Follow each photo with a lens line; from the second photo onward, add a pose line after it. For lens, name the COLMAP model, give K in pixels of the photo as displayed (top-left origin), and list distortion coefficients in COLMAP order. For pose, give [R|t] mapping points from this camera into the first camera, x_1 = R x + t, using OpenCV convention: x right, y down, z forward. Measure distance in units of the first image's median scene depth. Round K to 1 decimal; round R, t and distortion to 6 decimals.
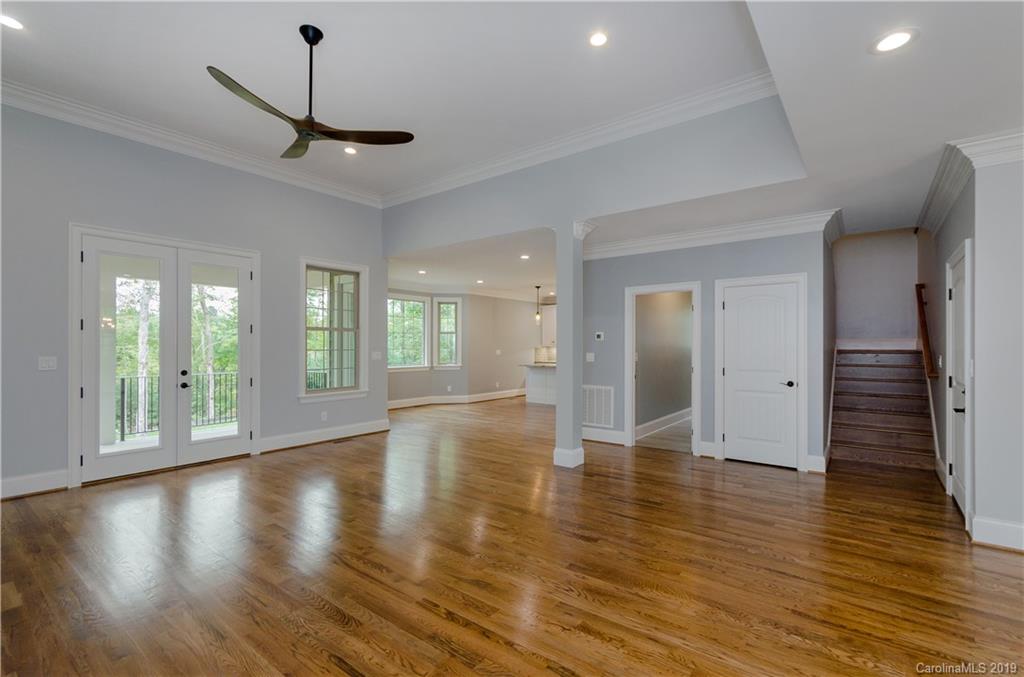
lens RADIAL K [[453.6, 0, 524.5], [0, 453.6, 347.4], [0, 0, 1]] dist [-0.000471, -0.000321]
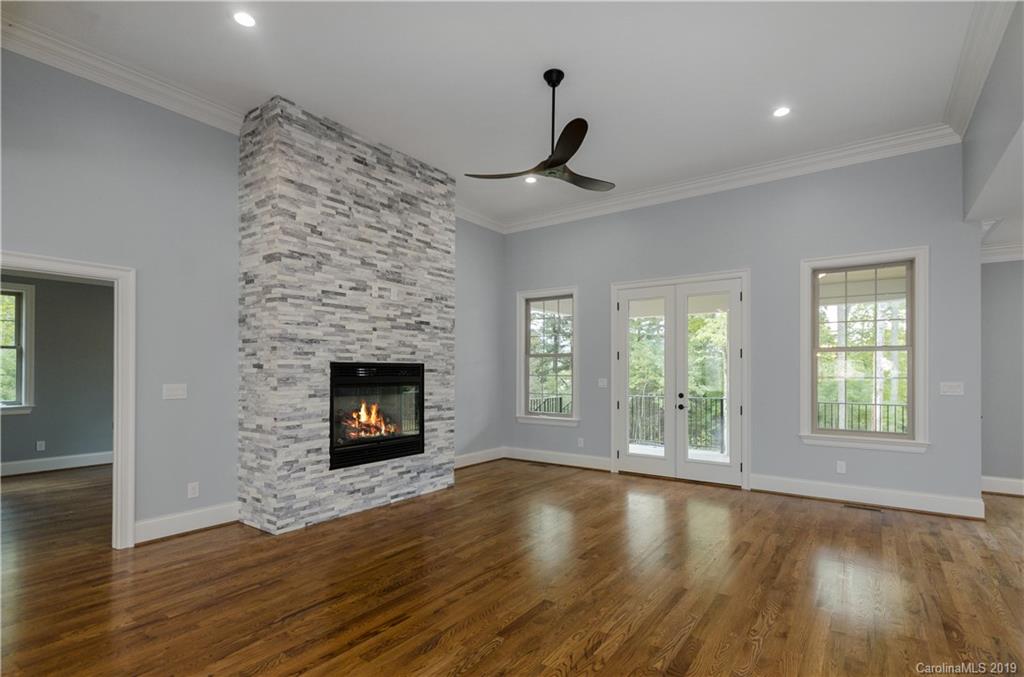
lens RADIAL K [[485.0, 0, 527.6], [0, 485.0, 366.4], [0, 0, 1]] dist [0.000328, 0.000046]
pose [[0.033244, -0.007819, -0.999417, 0.408976], [-0.007135, 0.999942, -0.008061, -0.002973], [0.999422, 0.007399, 0.033186, 0.566139]]
